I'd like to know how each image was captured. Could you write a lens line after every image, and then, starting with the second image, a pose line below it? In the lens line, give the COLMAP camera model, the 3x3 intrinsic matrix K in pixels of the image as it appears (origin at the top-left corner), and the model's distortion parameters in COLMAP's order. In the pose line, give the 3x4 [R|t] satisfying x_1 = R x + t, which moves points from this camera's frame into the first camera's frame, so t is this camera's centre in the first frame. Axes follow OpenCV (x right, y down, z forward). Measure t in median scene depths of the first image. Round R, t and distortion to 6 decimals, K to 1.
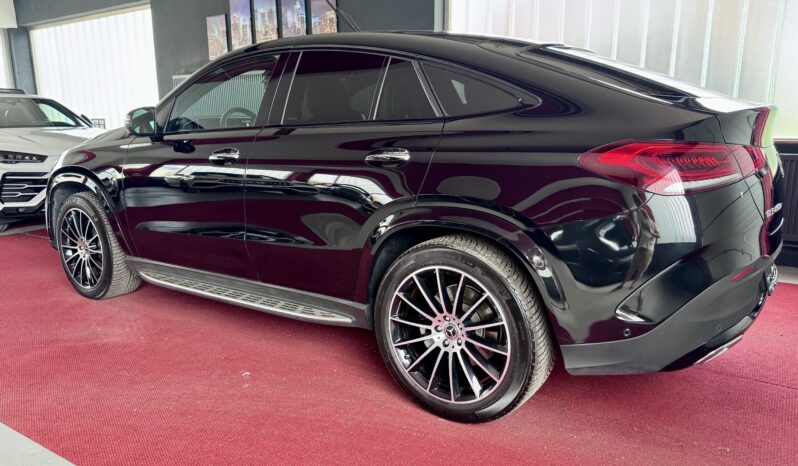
lens RADIAL K [[562.3, 0, 400.9], [0, 562.3, 236.3], [0, 0, 1]] dist [0.093504, -0.190929]
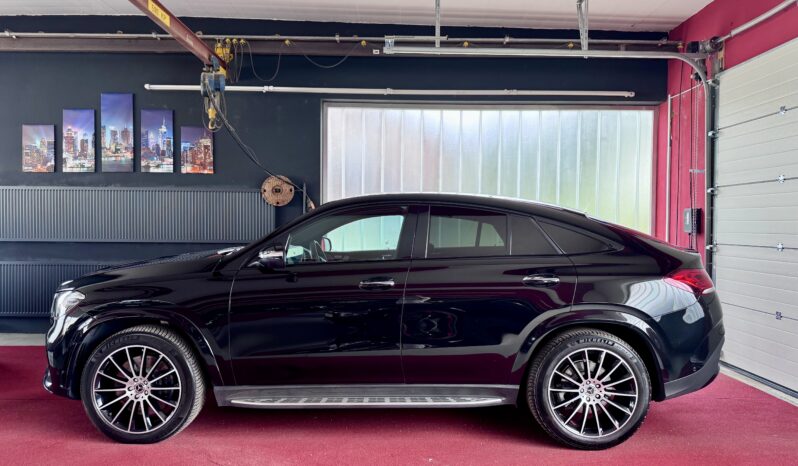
lens RADIAL K [[562.3, 0, 400.9], [0, 562.3, 236.3], [0, 0, 1]] dist [0.093504, -0.190929]
pose [[0.827095, 0.003179, 0.562053, -0.783508], [0.100707, 0.982963, -0.153757, -0.039516], [-0.552966, 0.183774, 0.812684, -0.041008]]
